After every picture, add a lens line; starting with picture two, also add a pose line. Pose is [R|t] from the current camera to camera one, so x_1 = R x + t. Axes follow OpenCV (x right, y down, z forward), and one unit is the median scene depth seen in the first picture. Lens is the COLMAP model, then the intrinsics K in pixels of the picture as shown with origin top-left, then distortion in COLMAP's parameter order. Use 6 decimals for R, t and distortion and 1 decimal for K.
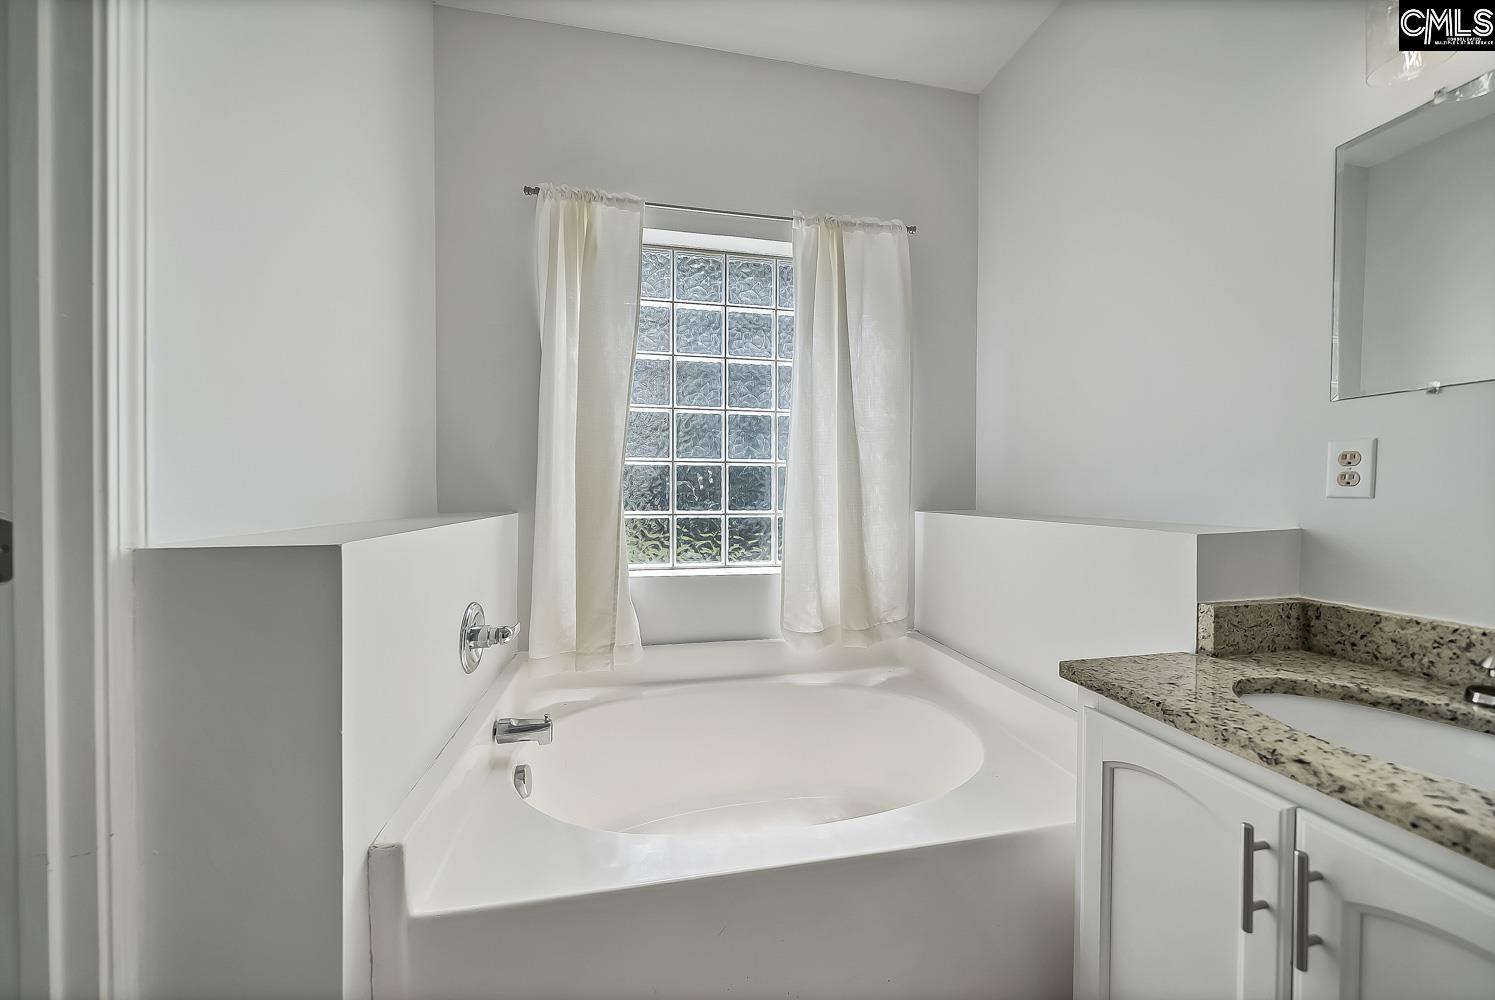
lens RADIAL K [[526.5, 0, 738.6], [0, 526.5, 499.6], [0, 0, 1]] dist [-0.003837, 0.000199]
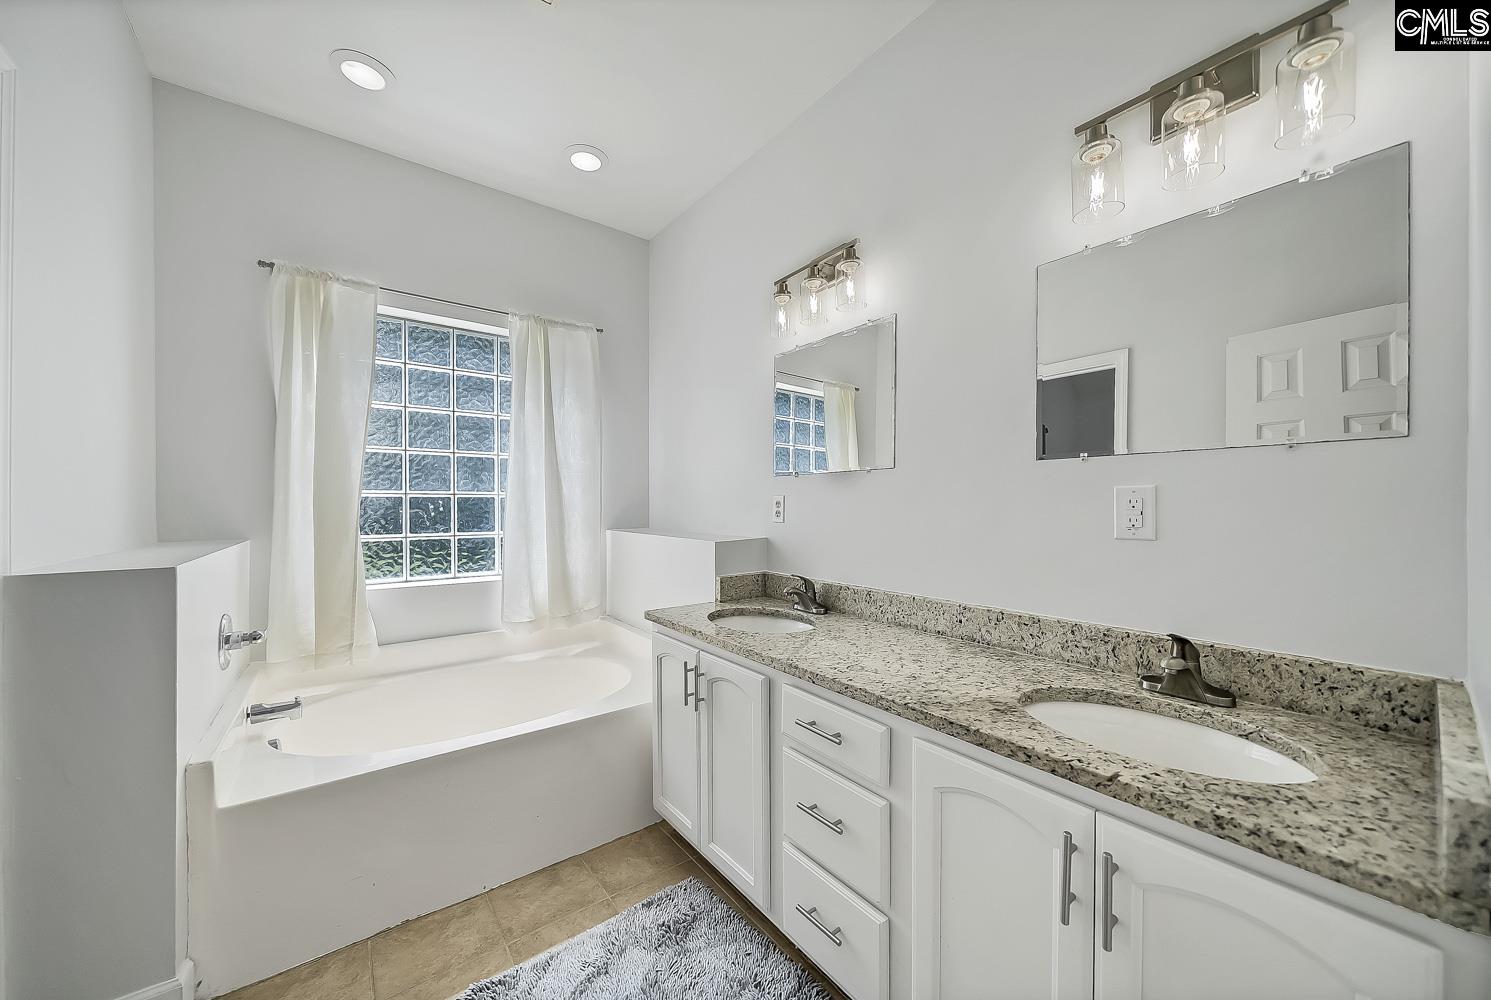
lens RADIAL K [[529.9, 0, 726.0], [0, 529.9, 509.5], [0, 0, 1]] dist [-0.007022, 0.000010]
pose [[0.908268, -0.007216, 0.418326, 0.038882], [0.008948, 0.999958, -0.002179, -0.028333], [-0.418293, 0.005722, 0.908294, -0.450116]]
